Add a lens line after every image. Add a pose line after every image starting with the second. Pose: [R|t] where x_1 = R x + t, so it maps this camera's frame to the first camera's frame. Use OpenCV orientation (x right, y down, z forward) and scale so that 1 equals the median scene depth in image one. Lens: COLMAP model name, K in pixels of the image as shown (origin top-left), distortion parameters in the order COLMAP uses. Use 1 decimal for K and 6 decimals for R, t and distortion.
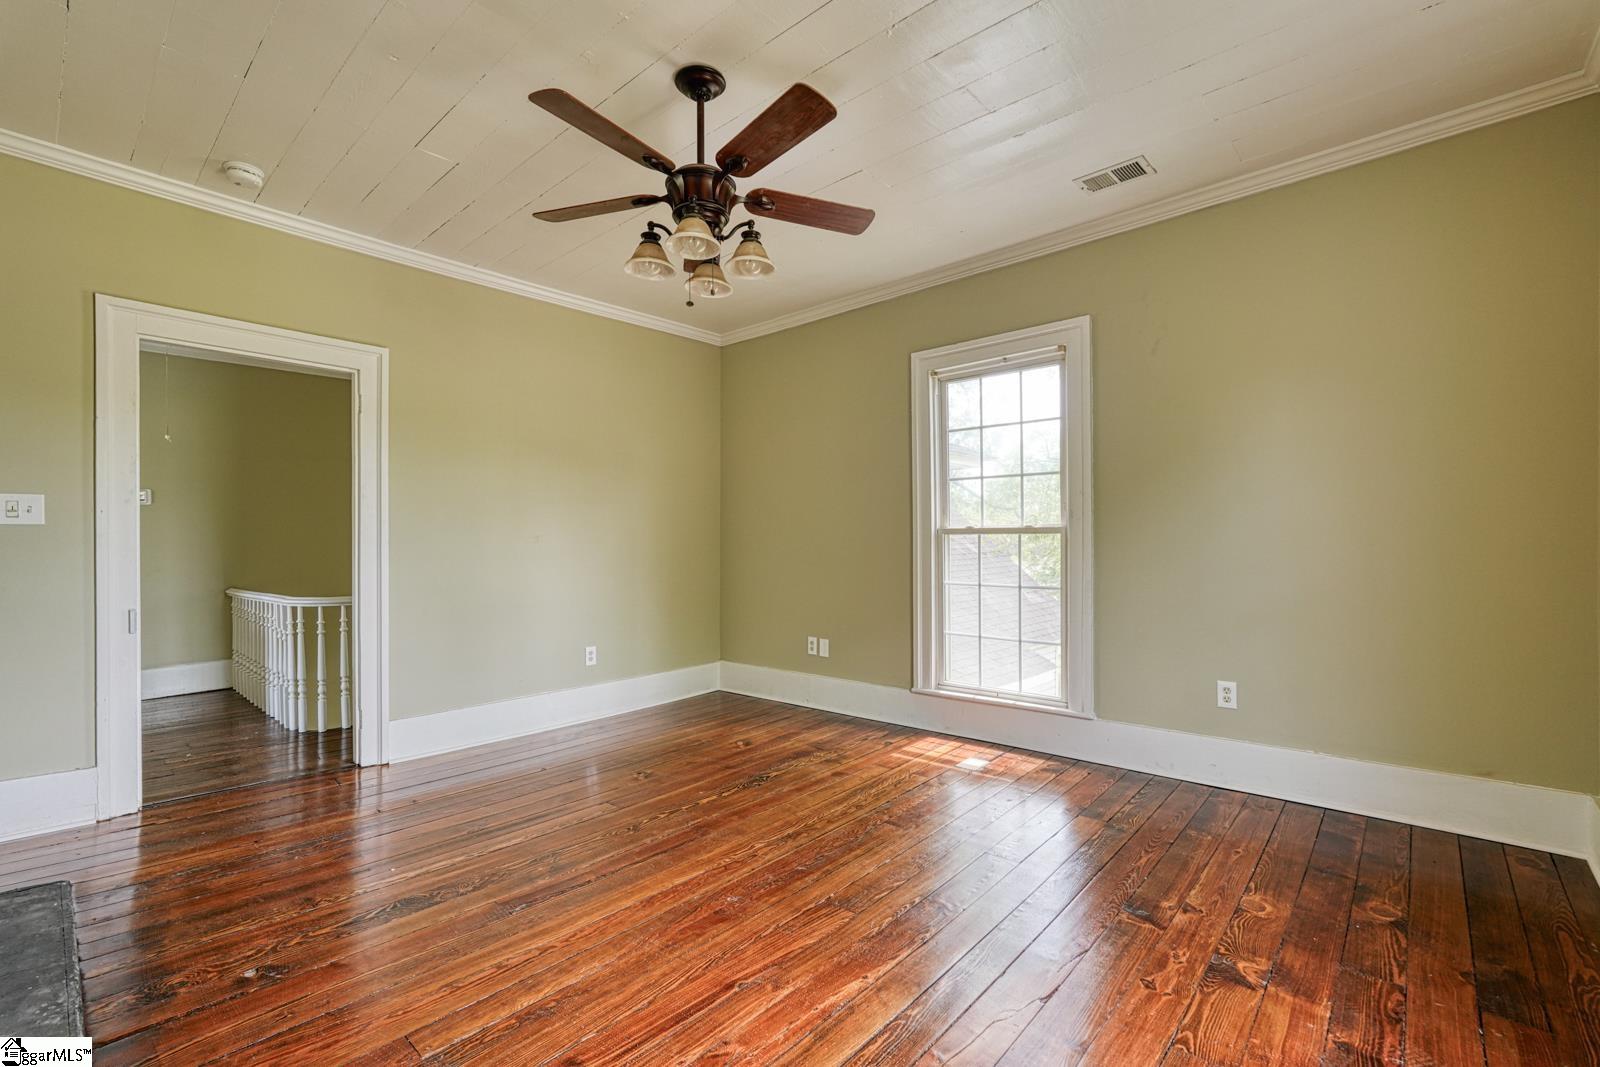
lens RADIAL K [[703.7, 0, 794.9], [0, 703.7, 535.1], [0, 0, 1]] dist [-0.021751, 0.010627]
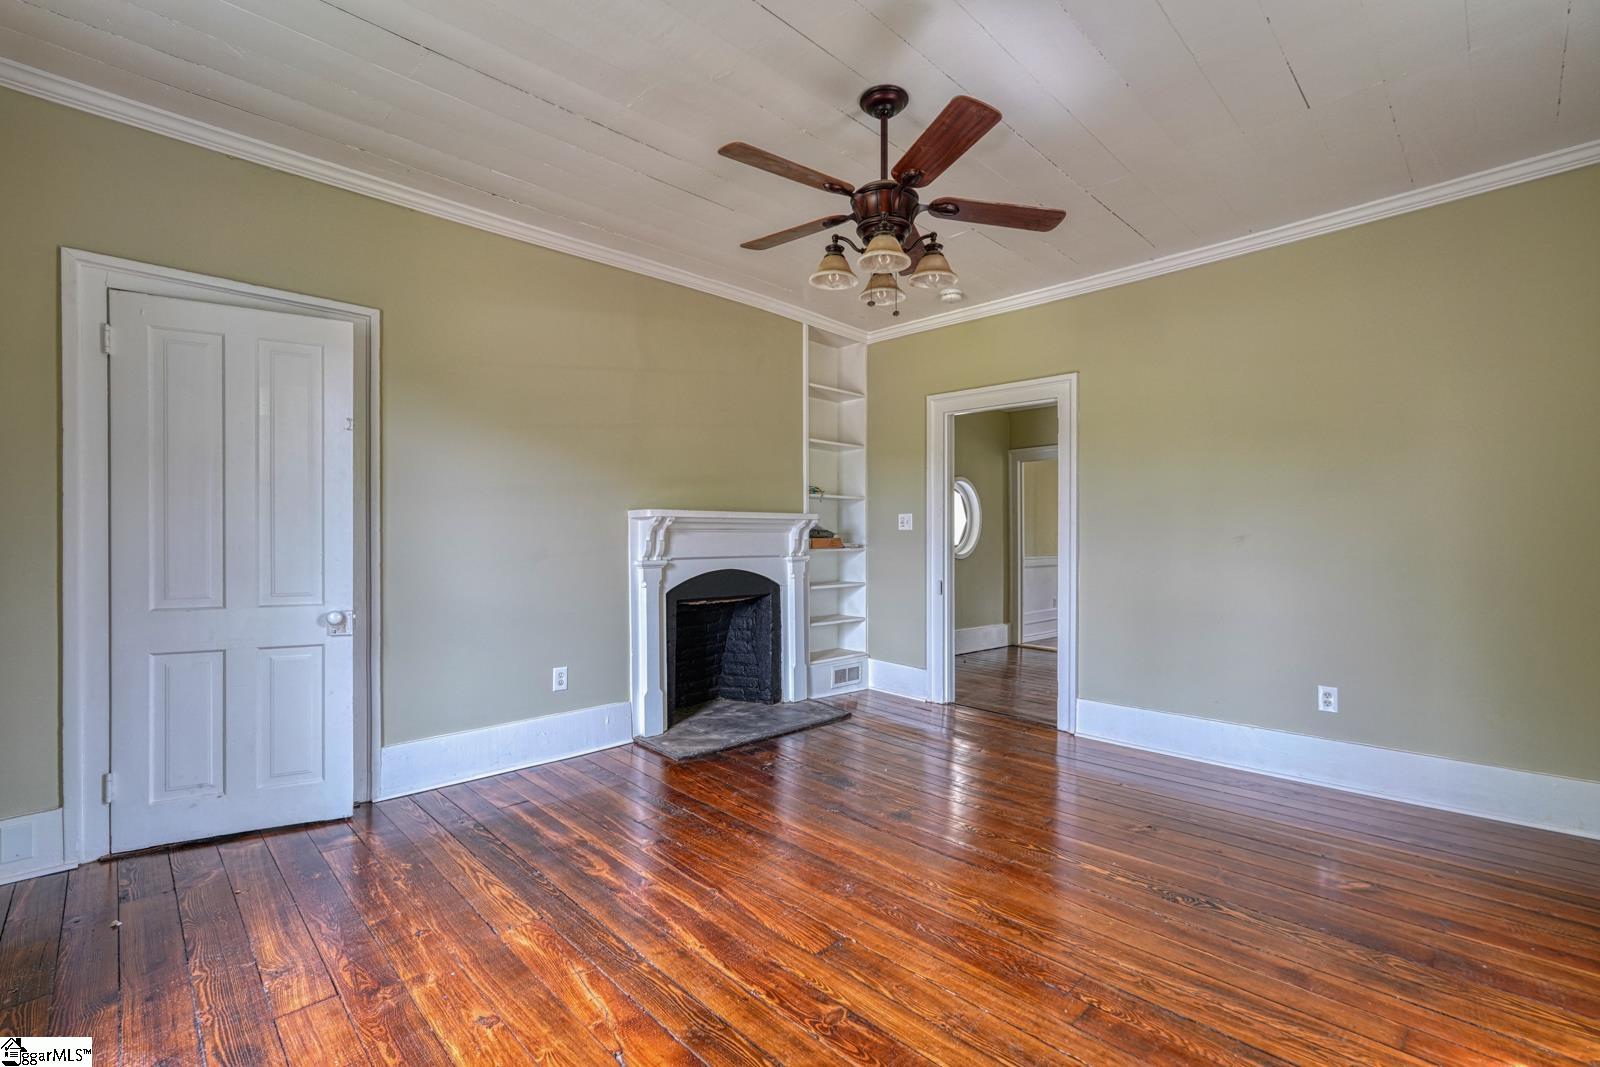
lens RADIAL K [[703.7, 0, 794.9], [0, 703.7, 535.1], [0, 0, 1]] dist [-0.021751, 0.010627]
pose [[-0.061380, 0.002025, -0.998112, 0.685472], [0.006247, 0.999979, 0.001644, -0.007225], [0.998095, -0.006135, -0.061392, 0.705441]]
